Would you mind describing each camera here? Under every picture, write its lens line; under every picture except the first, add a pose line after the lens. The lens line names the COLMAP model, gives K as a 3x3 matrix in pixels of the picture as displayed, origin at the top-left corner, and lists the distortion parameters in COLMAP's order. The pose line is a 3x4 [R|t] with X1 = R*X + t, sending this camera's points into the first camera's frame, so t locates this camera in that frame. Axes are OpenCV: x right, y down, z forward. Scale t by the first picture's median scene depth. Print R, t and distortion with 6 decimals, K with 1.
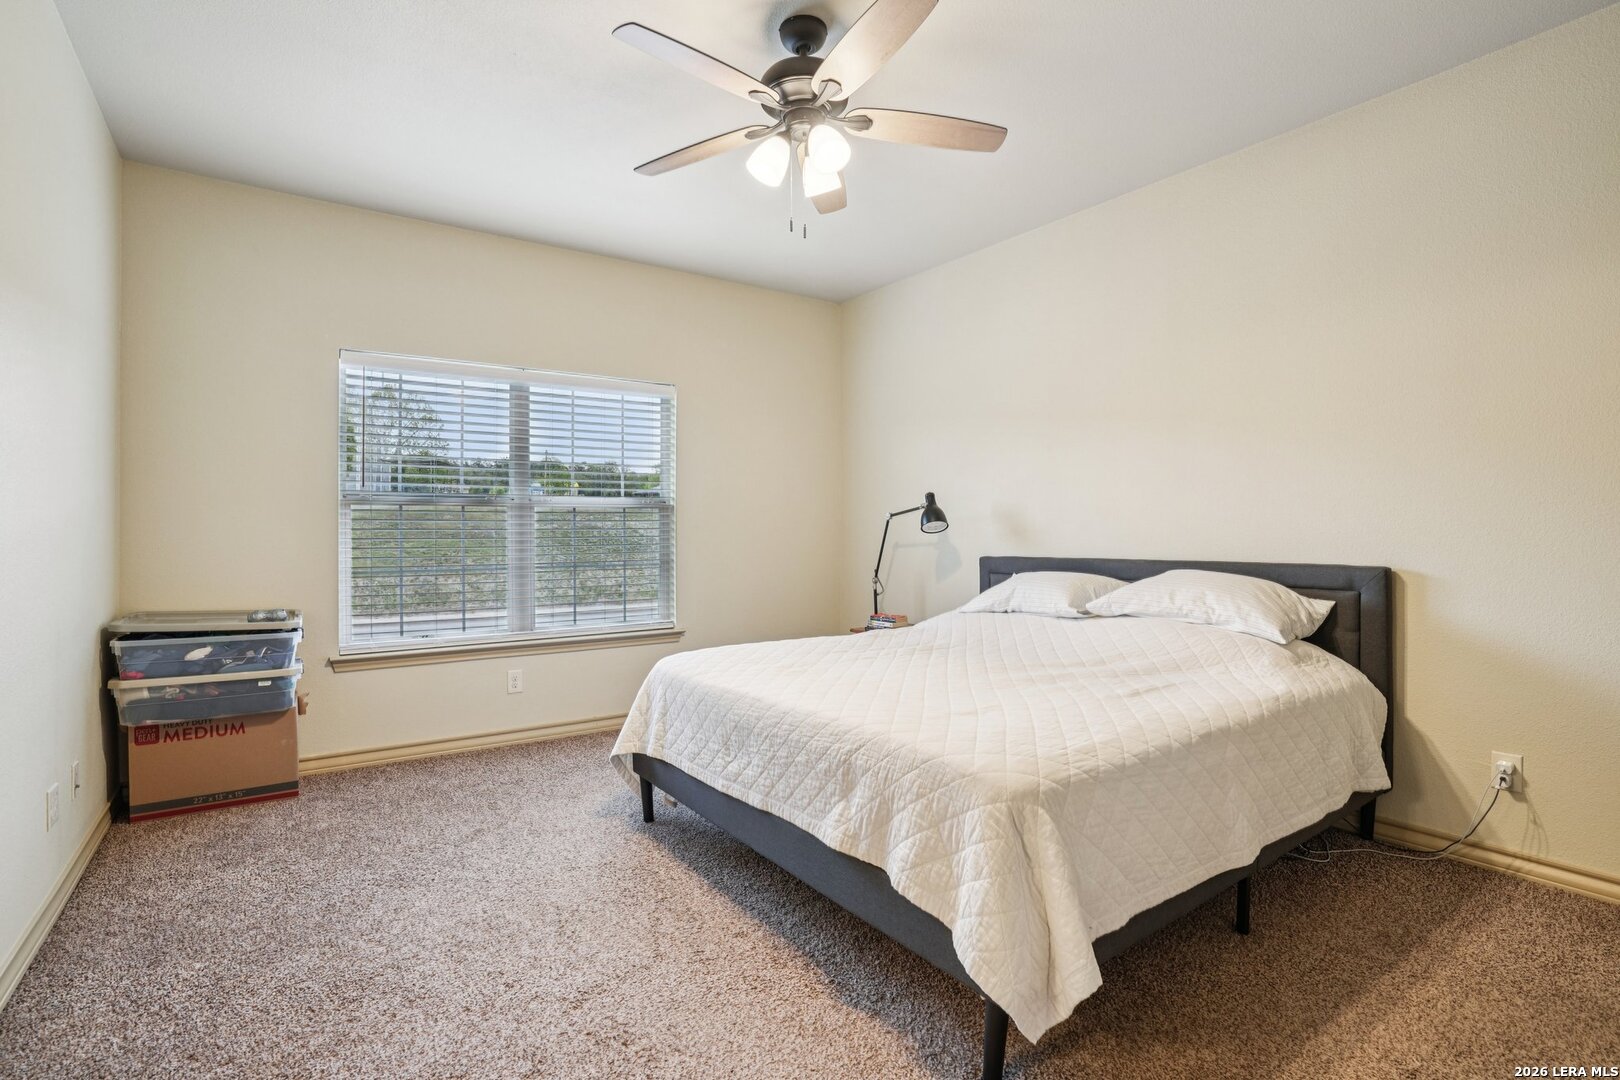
lens RADIAL K [[760.8, 0, 806.8], [0, 760.8, 529.0], [0, 0, 1]] dist [-0.061915, 0.020486]
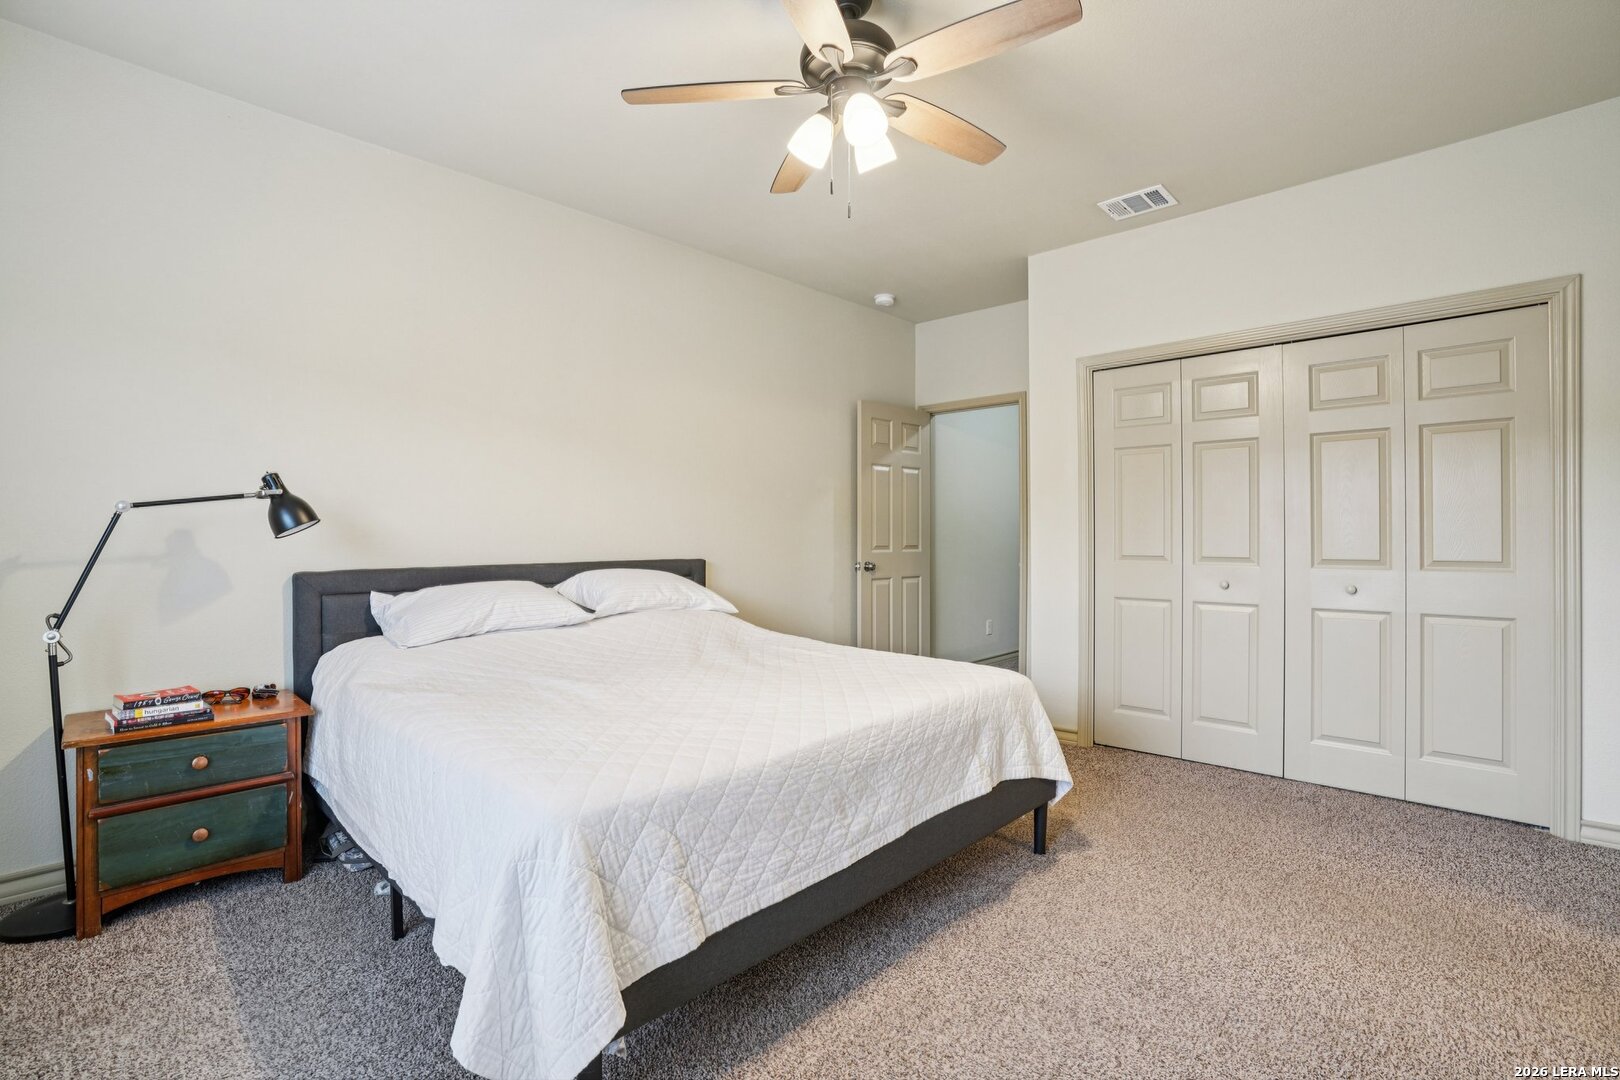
lens RADIAL K [[760.8, 0, 806.8], [0, 760.8, 529.0], [0, 0, 1]] dist [-0.061915, 0.020486]
pose [[-0.187542, 0.006880, 0.982233, -0.966948], [-0.001749, 0.999972, -0.007338, 0.003035], [-0.982255, -0.003094, -0.187525, 1.313946]]
